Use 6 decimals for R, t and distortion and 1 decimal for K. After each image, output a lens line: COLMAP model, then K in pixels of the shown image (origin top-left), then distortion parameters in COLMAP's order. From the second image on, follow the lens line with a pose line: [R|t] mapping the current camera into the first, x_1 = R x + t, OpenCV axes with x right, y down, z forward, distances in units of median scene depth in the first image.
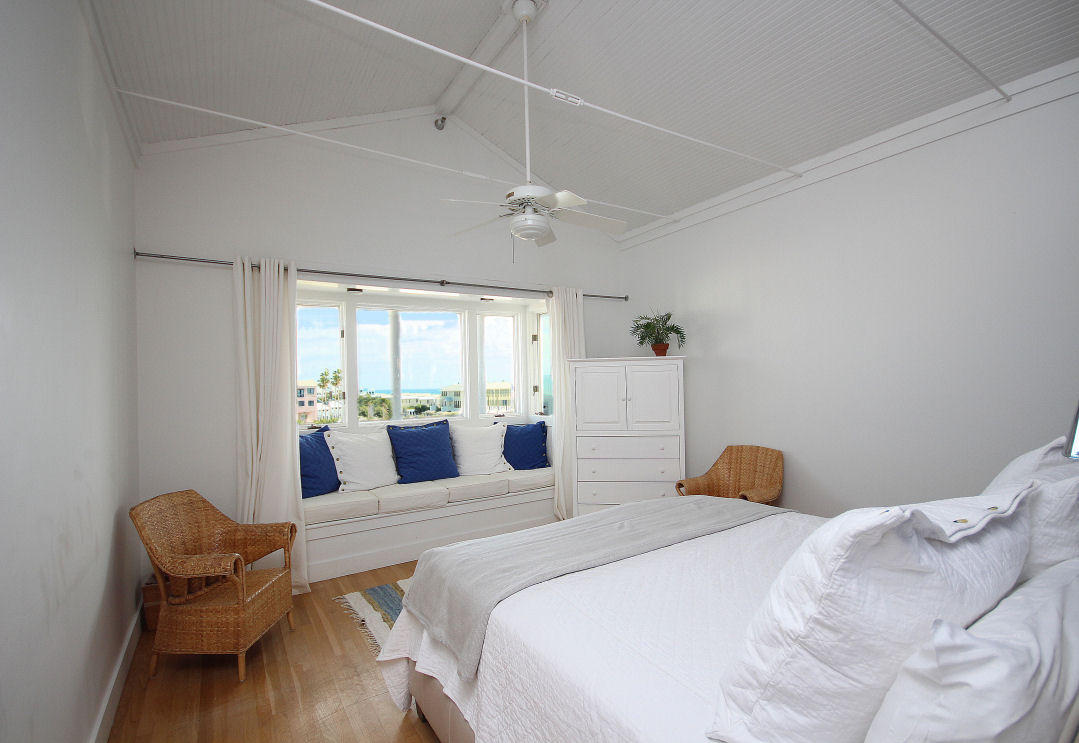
lens RADIAL K [[508.7, 0, 536.1], [0, 508.7, 374.3], [0, 0, 1]] dist [0.009138, -0.001629]
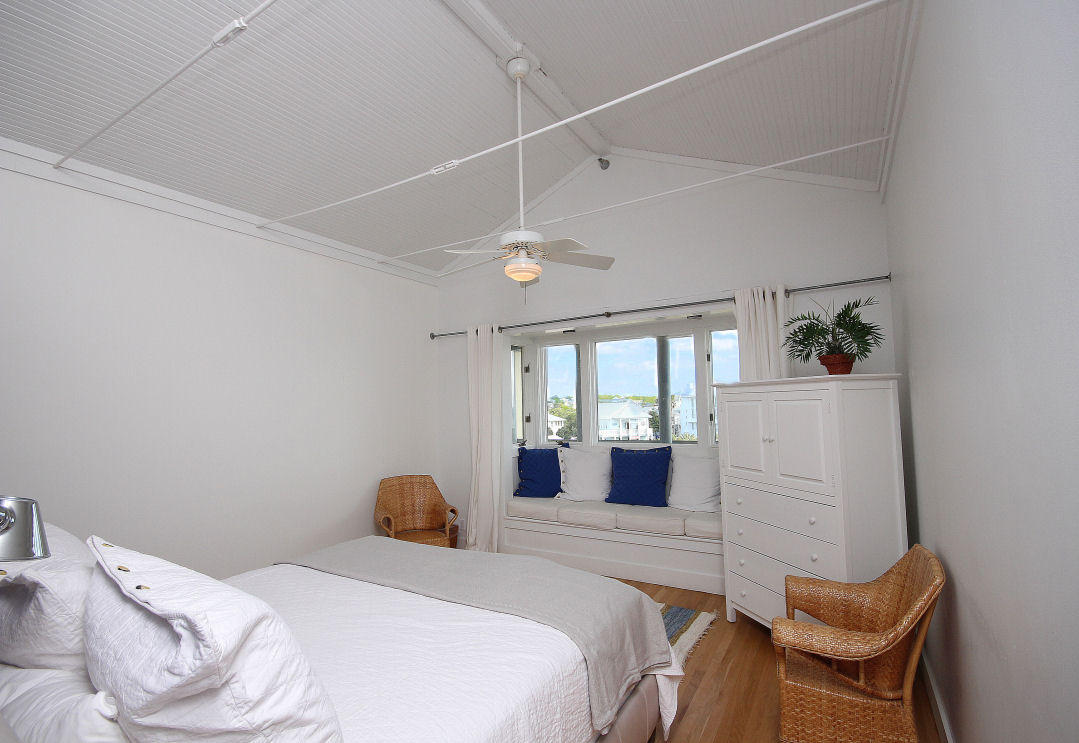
lens RADIAL K [[508.7, 0, 547.1], [0, 508.7, 365.4], [0, 0, 1]] dist [0.009138, -0.001629]
pose [[0.475944, -0.052935, -0.877881, 0.635795], [0.018889, 0.998572, -0.049972, -0.023749], [0.879273, 0.007202, 0.476265, 0.367697]]
